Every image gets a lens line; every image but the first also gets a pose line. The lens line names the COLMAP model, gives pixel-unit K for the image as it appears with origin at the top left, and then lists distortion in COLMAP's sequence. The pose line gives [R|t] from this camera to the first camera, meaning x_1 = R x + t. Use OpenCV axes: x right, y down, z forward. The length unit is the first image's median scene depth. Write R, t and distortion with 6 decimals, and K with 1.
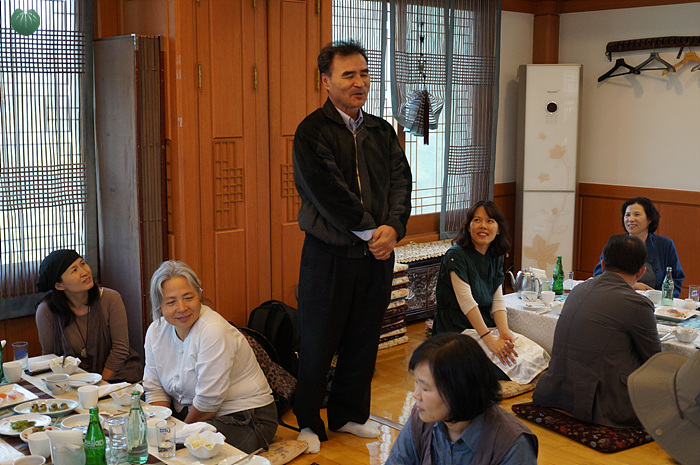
lens RADIAL K [[873.0, 0, 340.6], [0, 873.0, 233.9], [0, 0, 1]] dist [-0.024140, -0.018129]
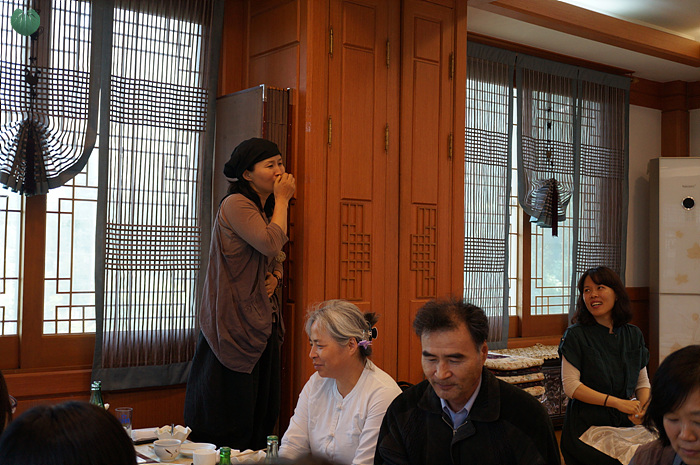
lens RADIAL K [[878.1, 0, 350.0], [0, 878.1, 232.5], [0, 0, 1]] dist [-0.006863, -0.027667]
pose [[0.997048, 0.012957, -0.075680, -0.064622], [-0.026210, 0.983889, -0.176850, 0.086133], [0.072169, 0.178312, 0.981324, 0.097531]]
